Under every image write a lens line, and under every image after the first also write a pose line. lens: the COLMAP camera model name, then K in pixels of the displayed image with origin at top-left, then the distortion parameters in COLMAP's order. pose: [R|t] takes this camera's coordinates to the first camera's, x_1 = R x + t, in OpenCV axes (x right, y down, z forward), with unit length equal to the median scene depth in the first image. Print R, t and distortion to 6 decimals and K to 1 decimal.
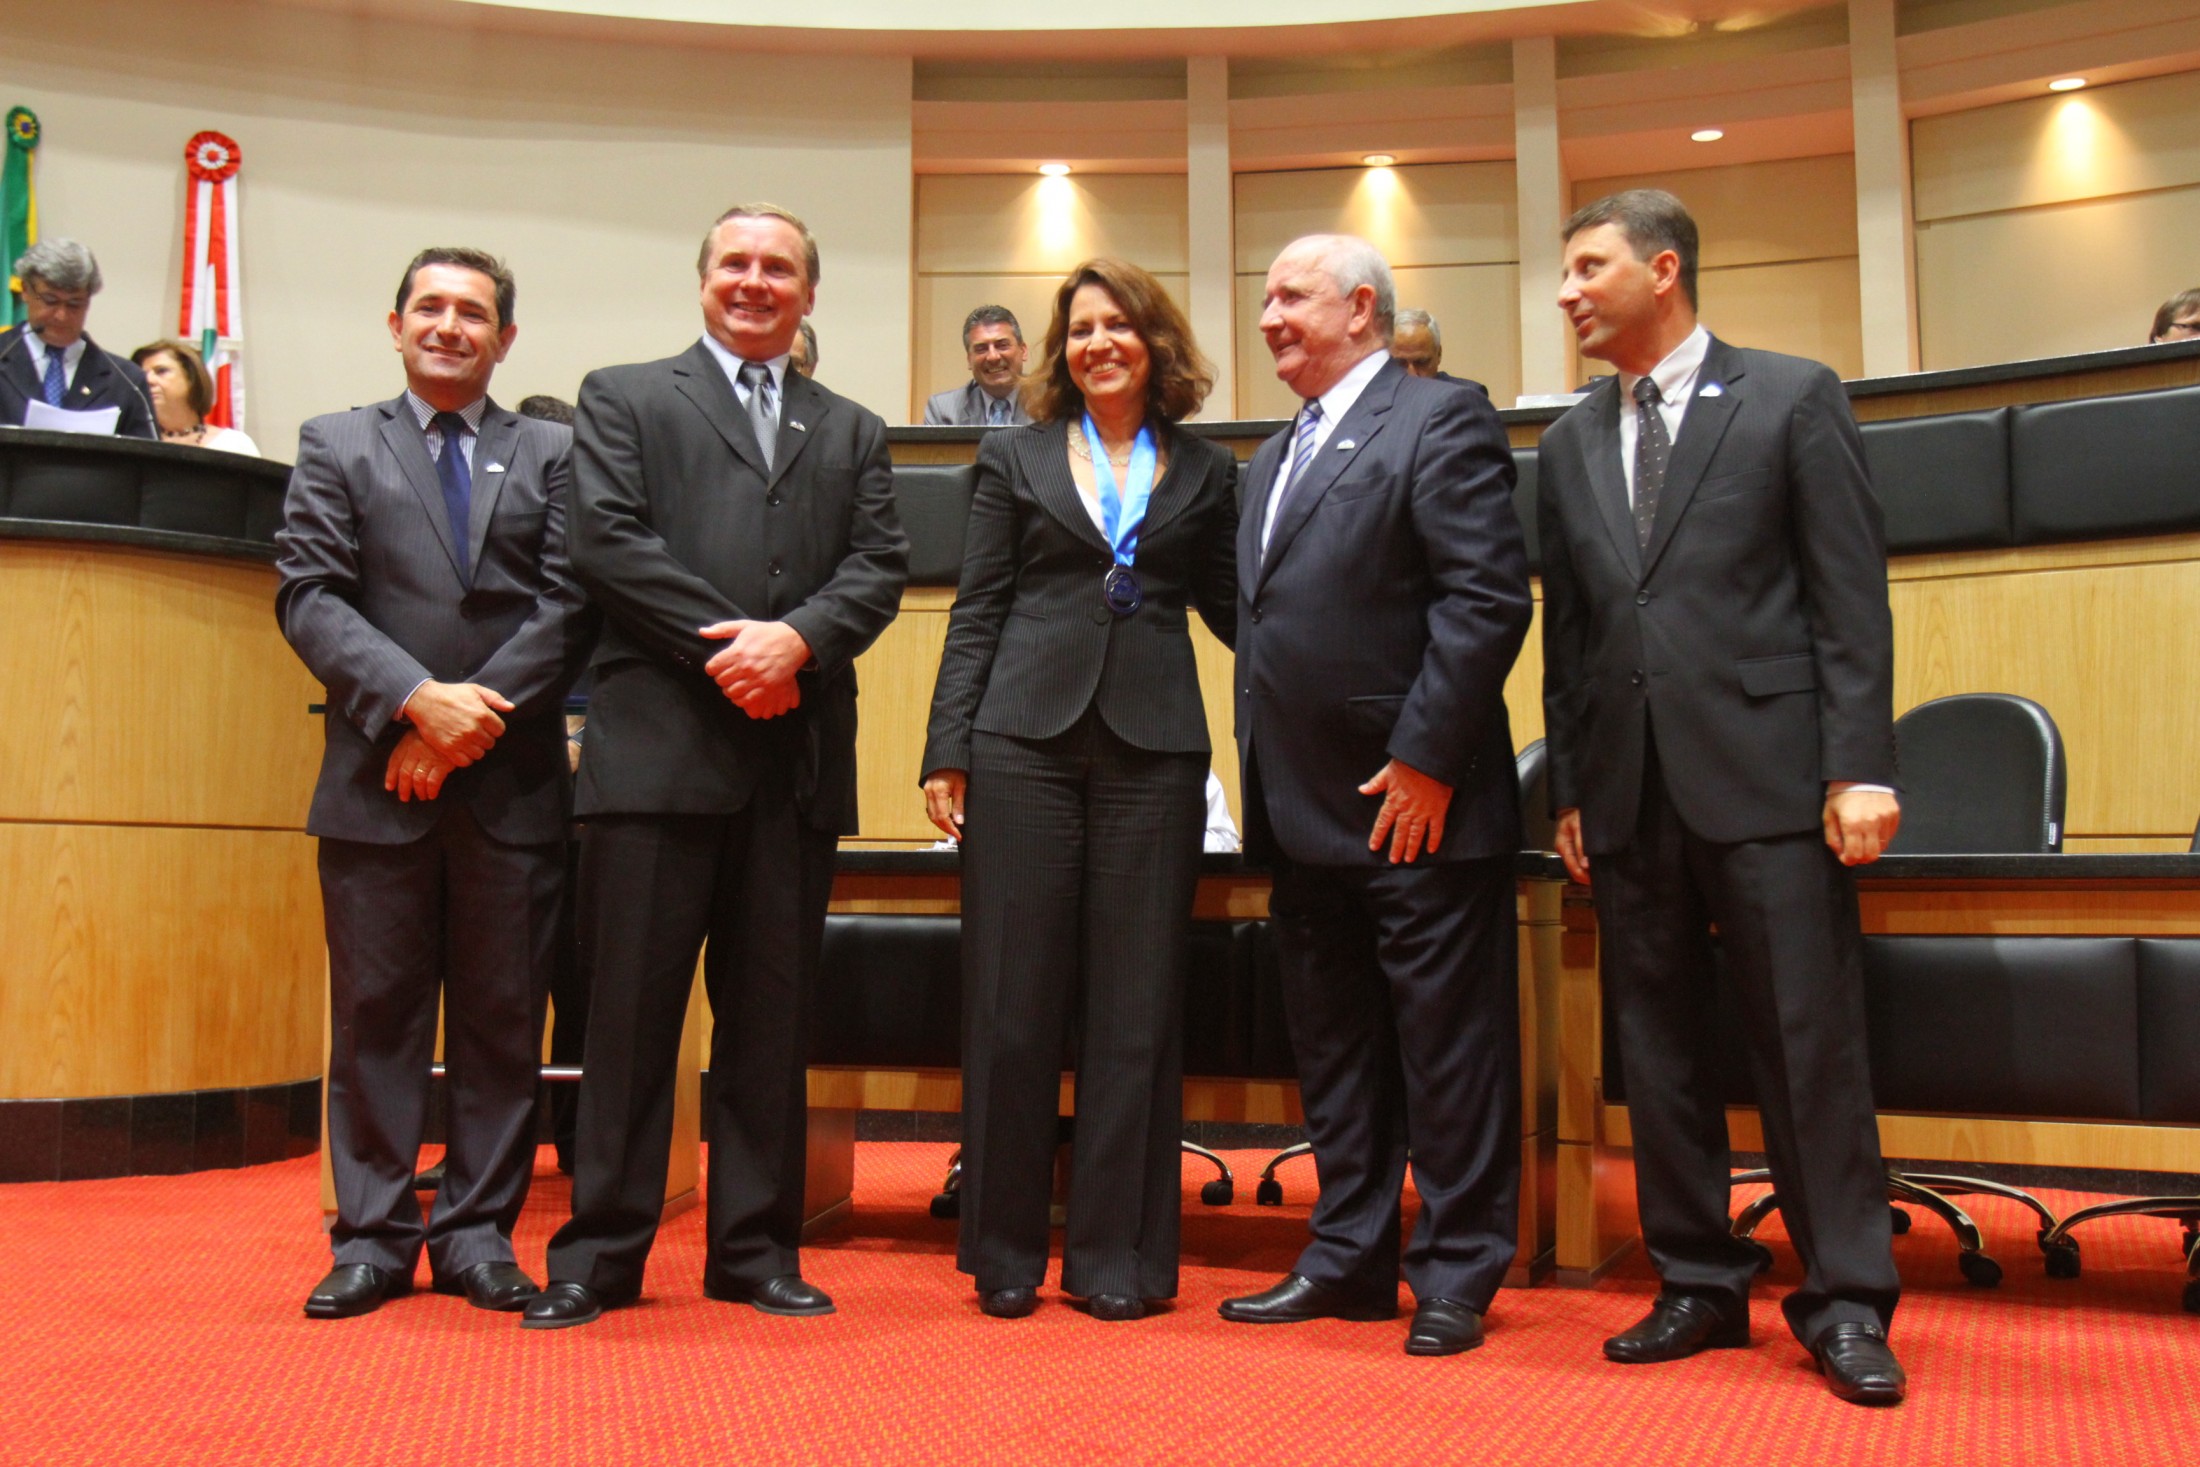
lens RADIAL K [[2245.8, 0, 1038.9], [0, 2245.8, 714.1], [0, 0, 1]] dist [-0.030238, 0.000000]
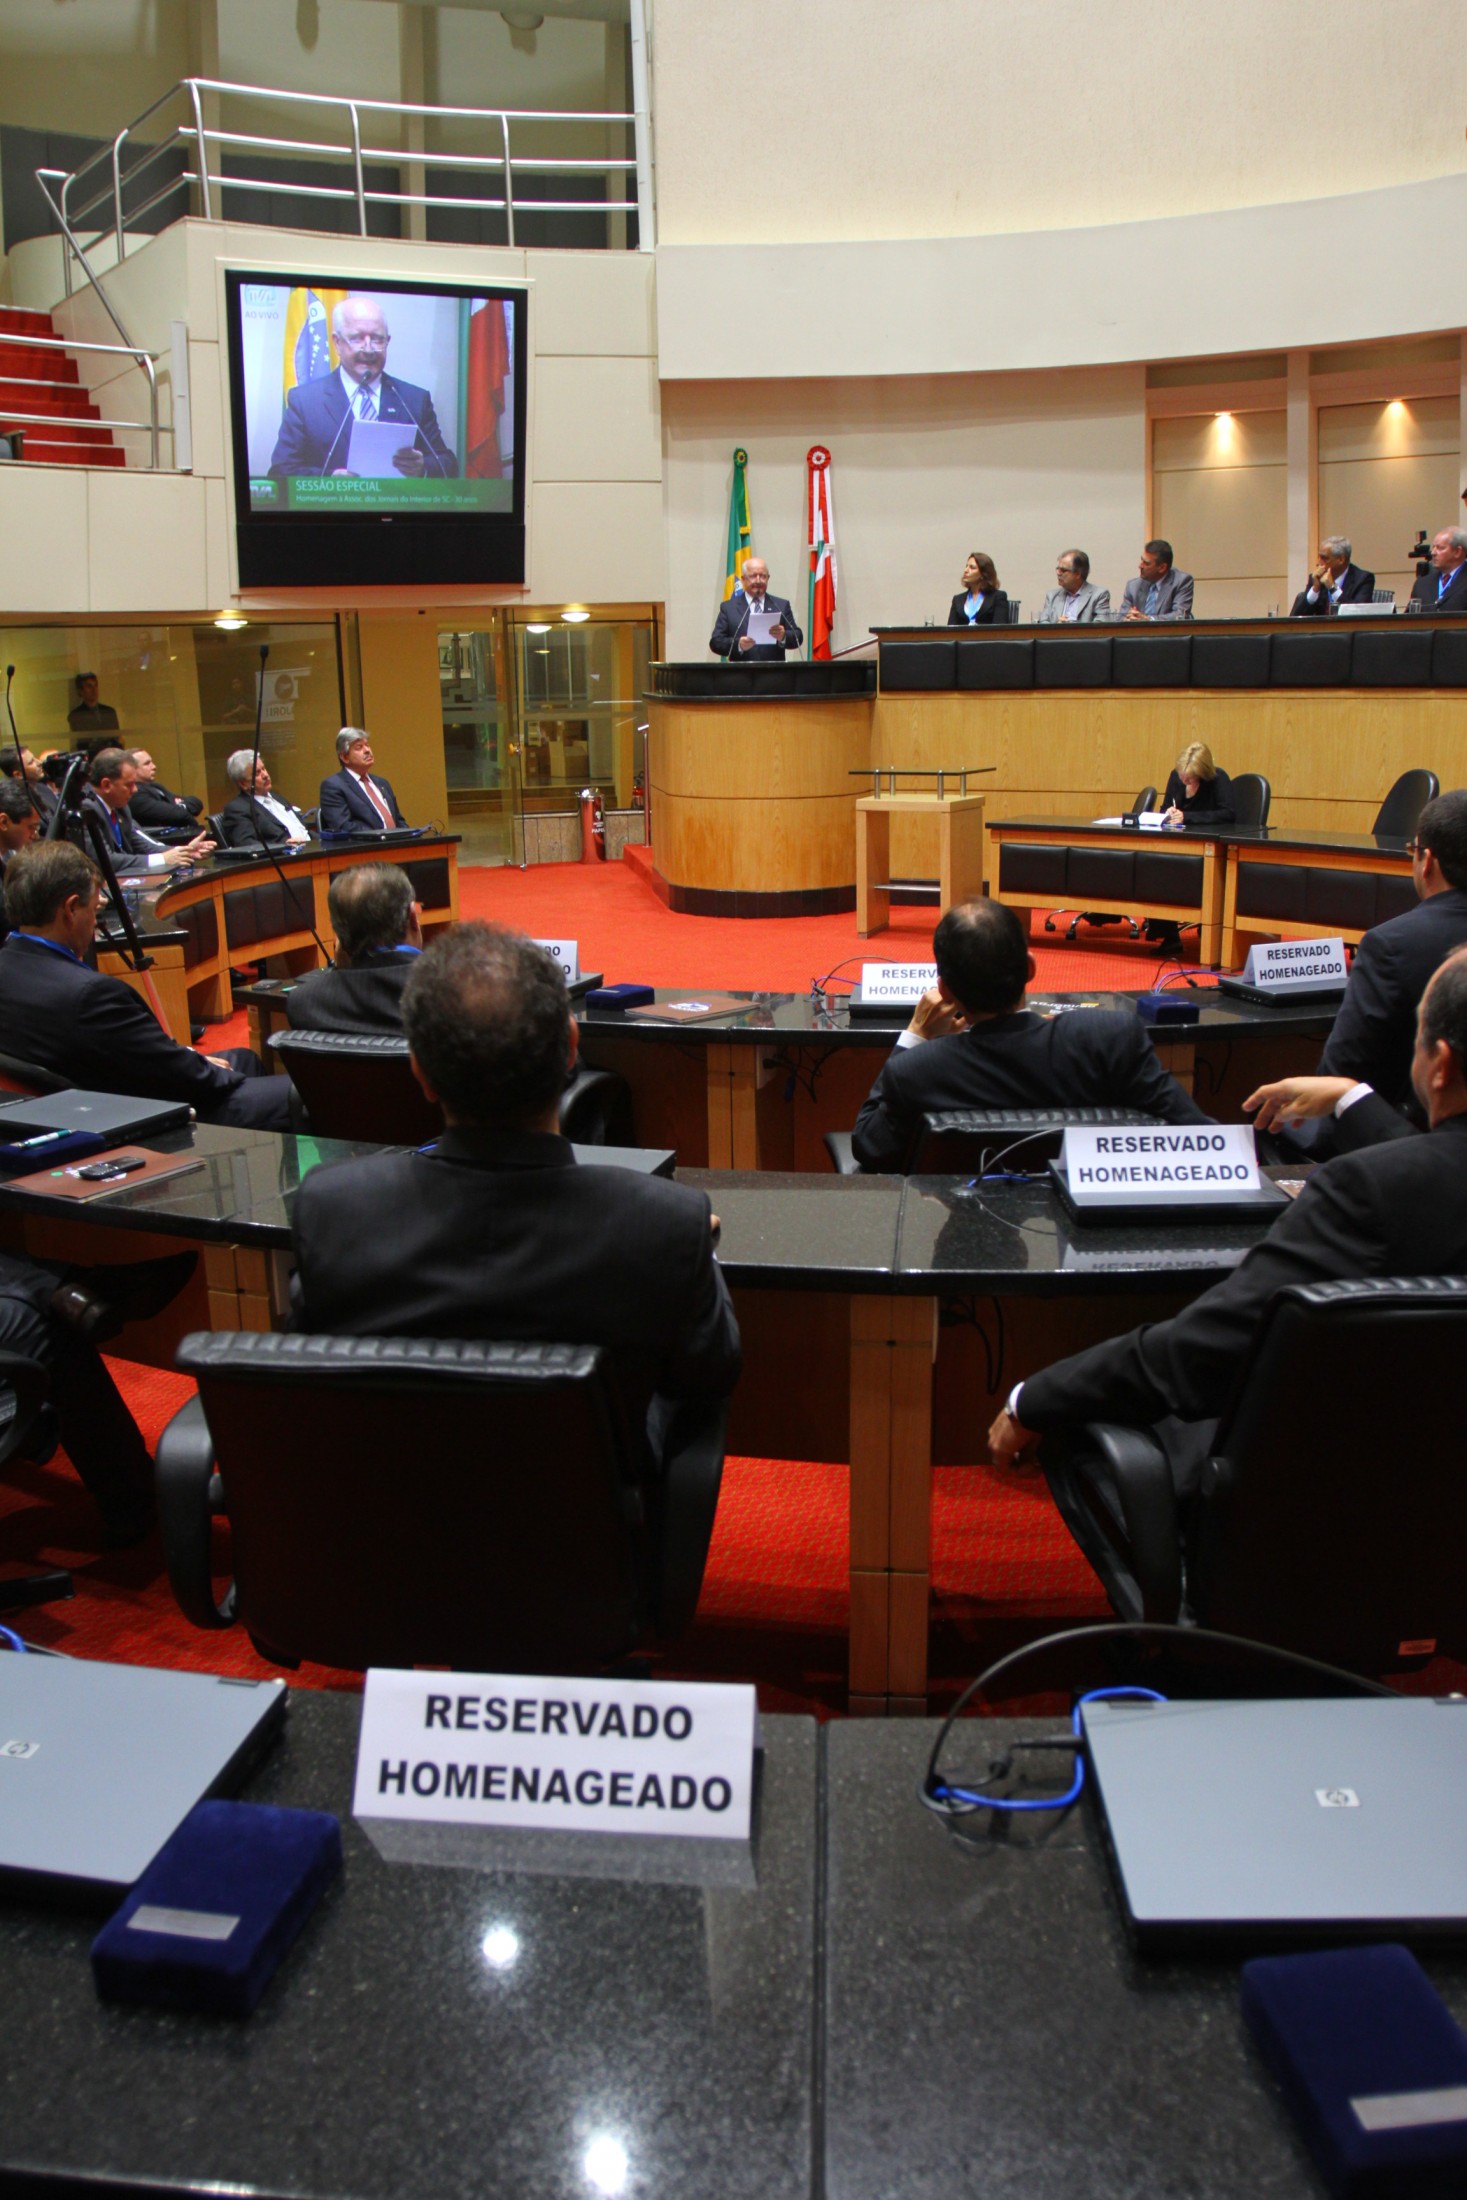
lens RADIAL K [[1693.8, 0, 724.7], [0, 1693.8, 1102.0], [0, 0, 1]] dist [-0.062672, 0.026226]
pose [[0.904411, 0.080104, -0.419075, 0.357959], [0.058343, 0.949772, 0.307455, -0.192157], [0.422654, -0.302516, 0.854311, -0.798121]]
